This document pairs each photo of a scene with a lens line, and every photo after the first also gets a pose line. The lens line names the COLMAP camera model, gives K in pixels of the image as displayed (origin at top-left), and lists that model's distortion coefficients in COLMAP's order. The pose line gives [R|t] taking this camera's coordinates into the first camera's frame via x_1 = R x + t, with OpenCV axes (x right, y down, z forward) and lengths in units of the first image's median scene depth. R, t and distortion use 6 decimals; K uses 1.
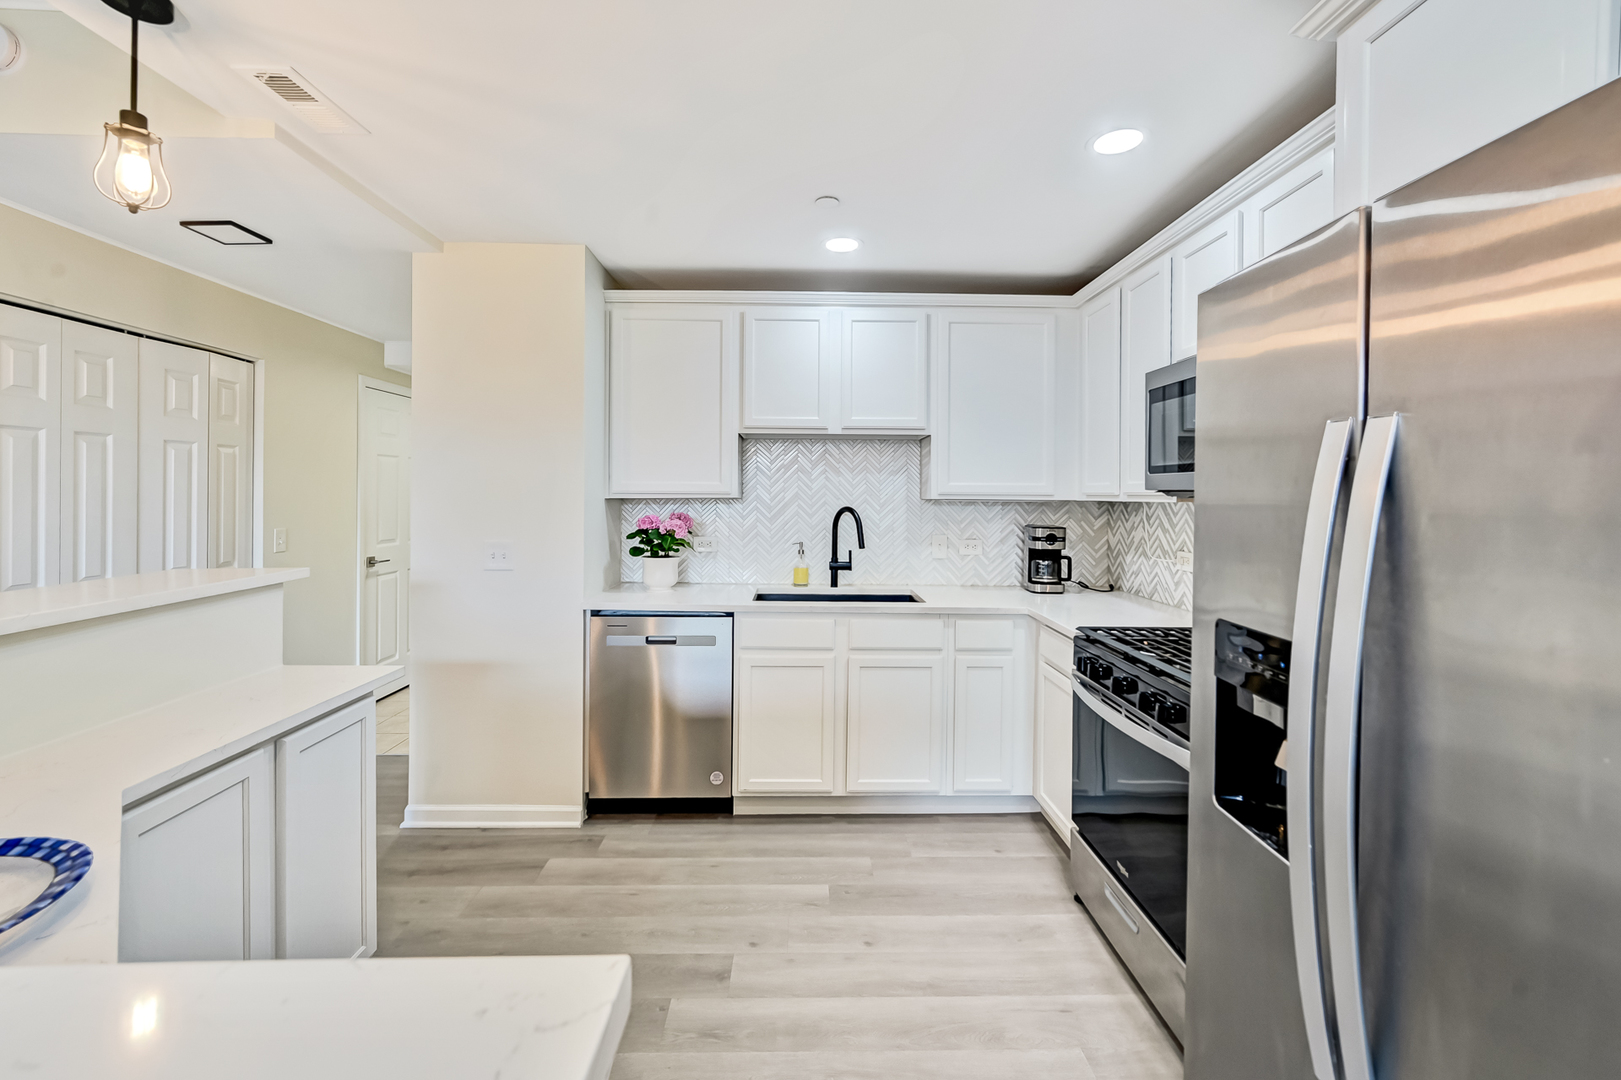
lens RADIAL K [[678.1, 0, 818.2], [0, 678.1, 518.7], [0, 0, 1]] dist [0.001504, -0.000025]
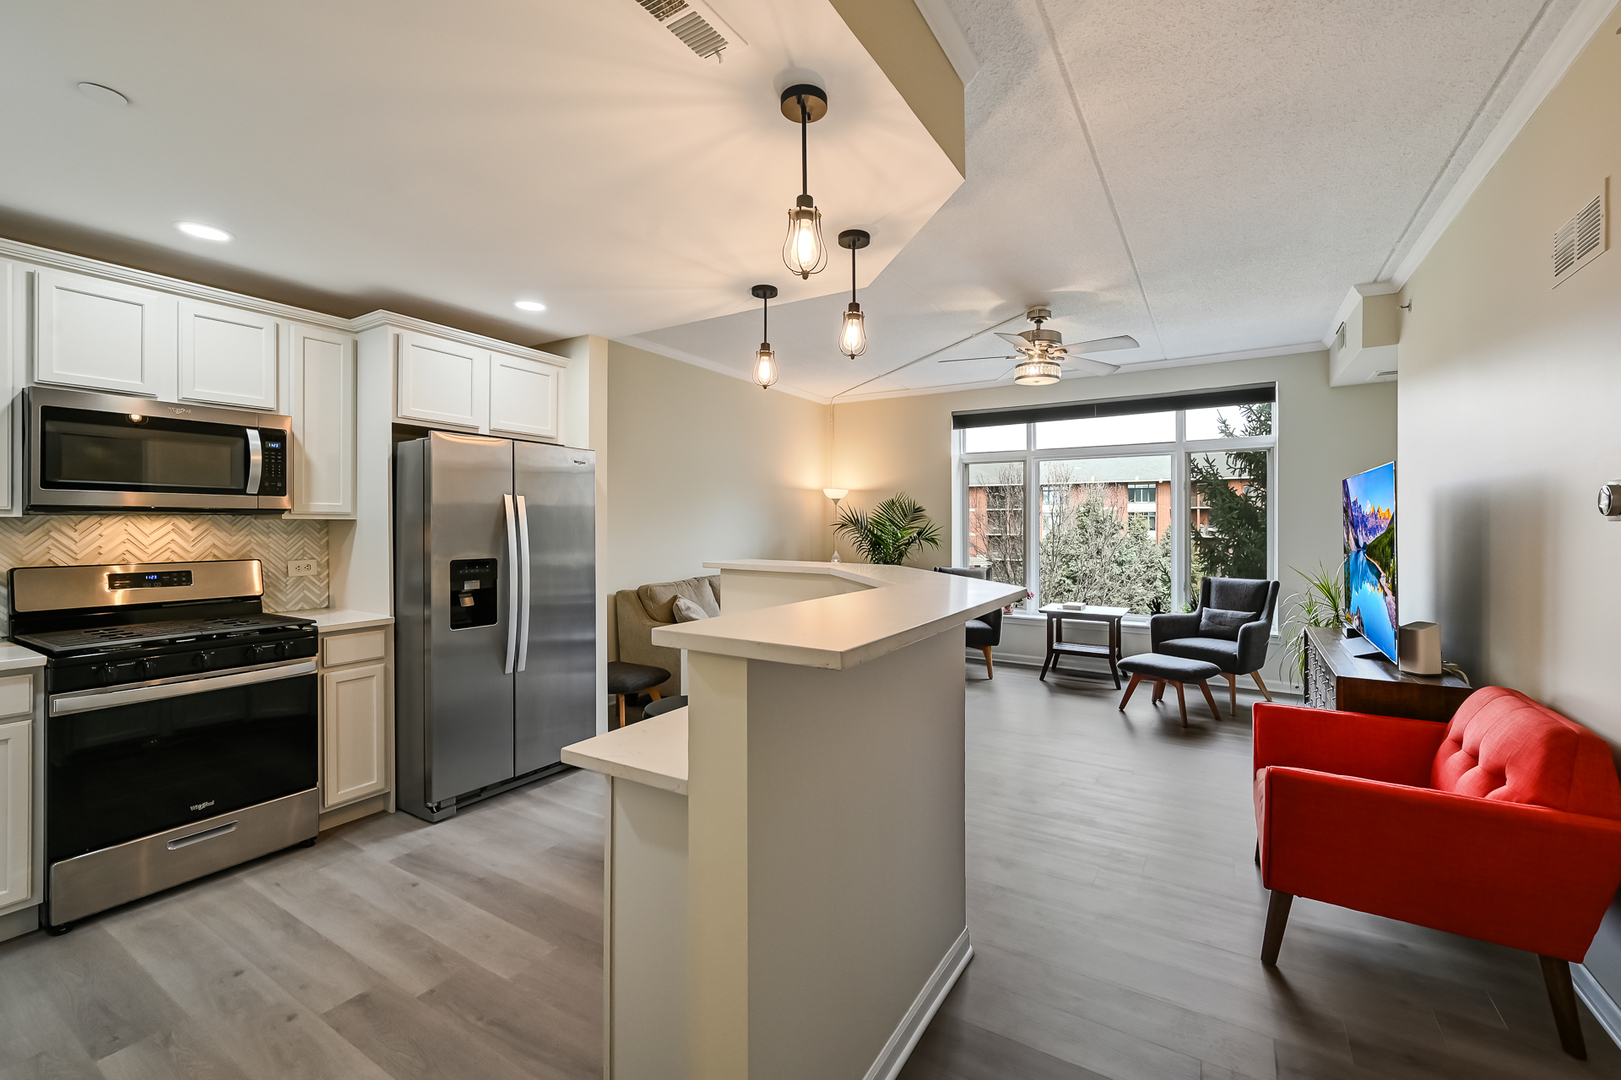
lens RADIAL K [[678.1, 0, 818.2], [0, 678.1, 518.7], [0, 0, 1]] dist [0.001504, -0.000025]
pose [[-0.837896, -0.007915, 0.545772, -1.266849], [0.005959, 0.999703, 0.023646, -0.050308], [-0.545797, 0.023065, -0.837600, 1.480390]]
